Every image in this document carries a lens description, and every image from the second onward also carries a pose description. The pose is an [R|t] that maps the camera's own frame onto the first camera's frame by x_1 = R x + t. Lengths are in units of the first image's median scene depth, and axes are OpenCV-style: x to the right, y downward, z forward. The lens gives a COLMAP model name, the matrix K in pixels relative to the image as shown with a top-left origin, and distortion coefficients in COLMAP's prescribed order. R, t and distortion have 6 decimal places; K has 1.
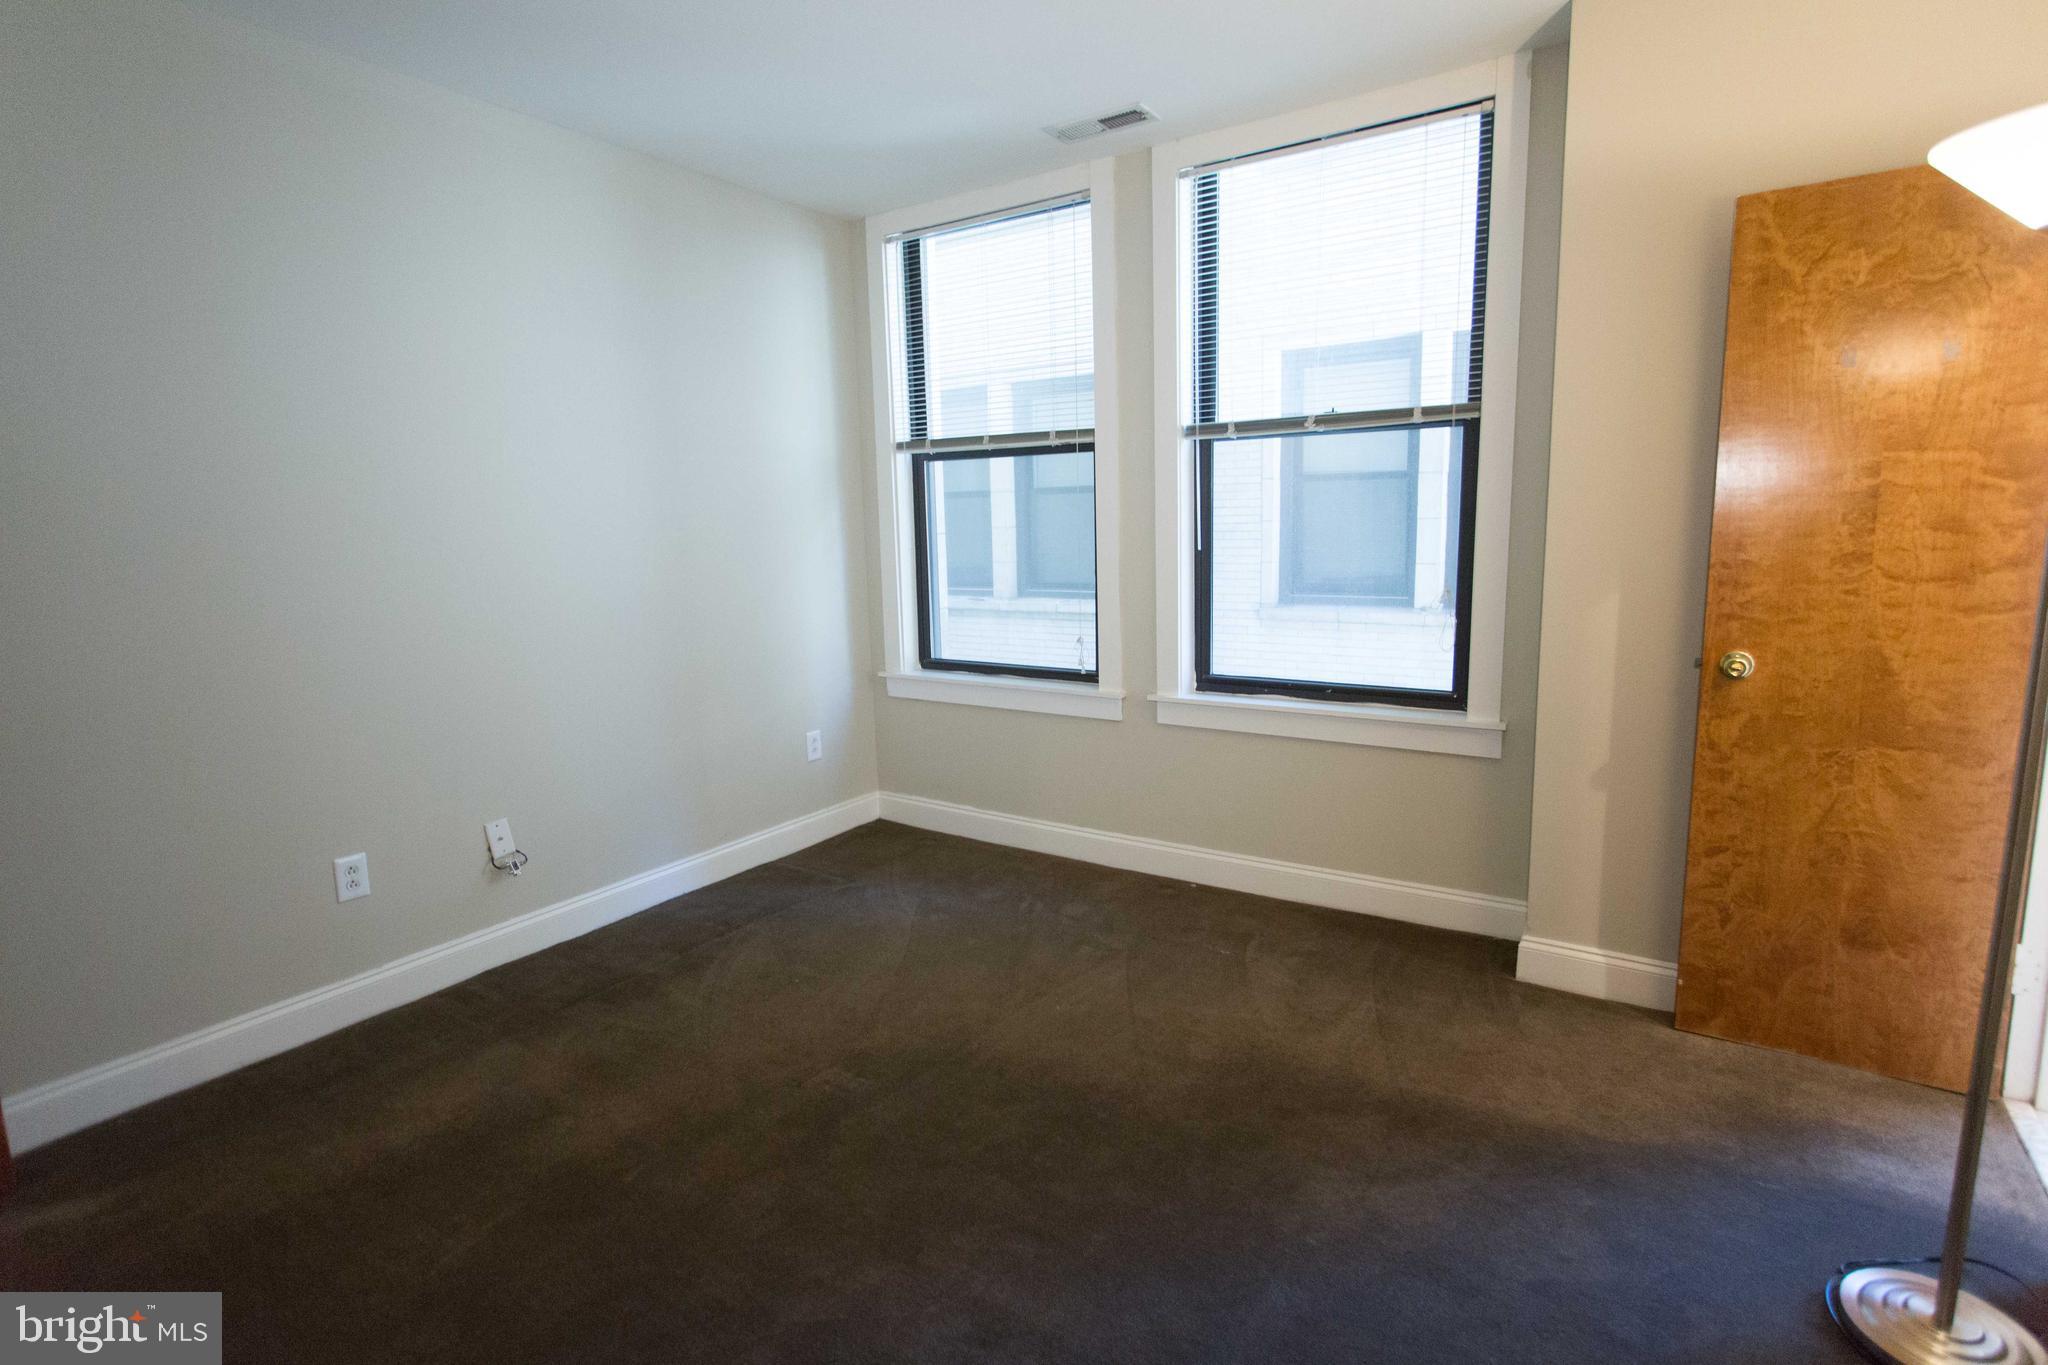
lens RADIAL K [[983.9, 0, 1038.2], [0, 983.9, 668.7], [0, 0, 1]] dist [-0.001181, 0.001413]
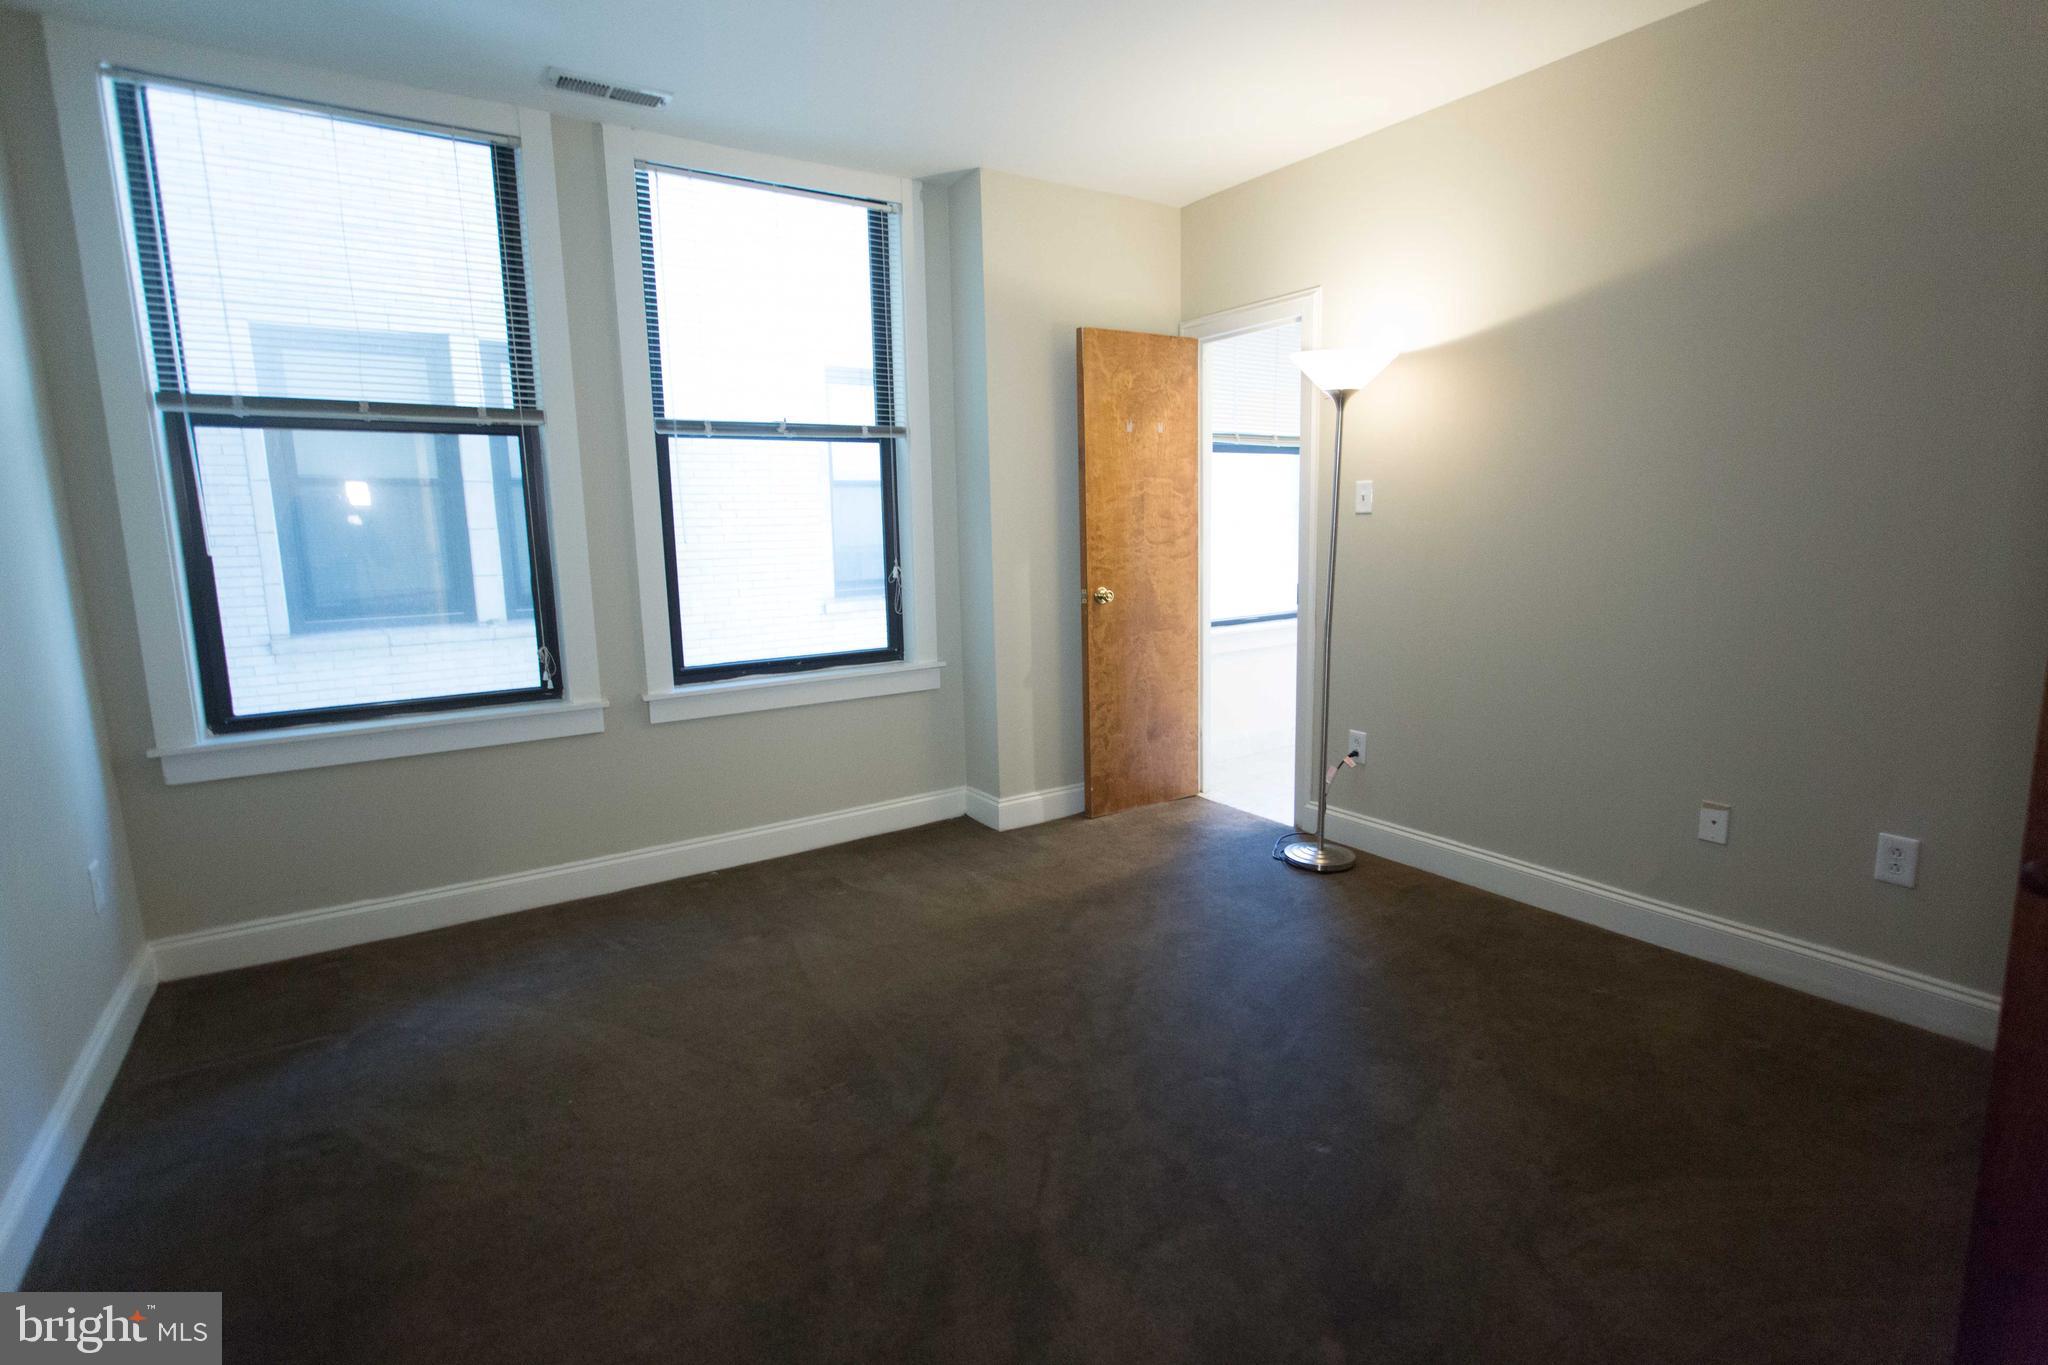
lens RADIAL K [[983.9, 0, 1038.2], [0, 983.9, 668.7], [0, 0, 1]] dist [-0.001181, 0.001413]
pose [[0.398977, -0.126437, 0.908202, -0.800304], [0.148120, 0.986327, 0.072244, -0.015968], [-0.904919, 0.105699, 0.412250, 0.339692]]
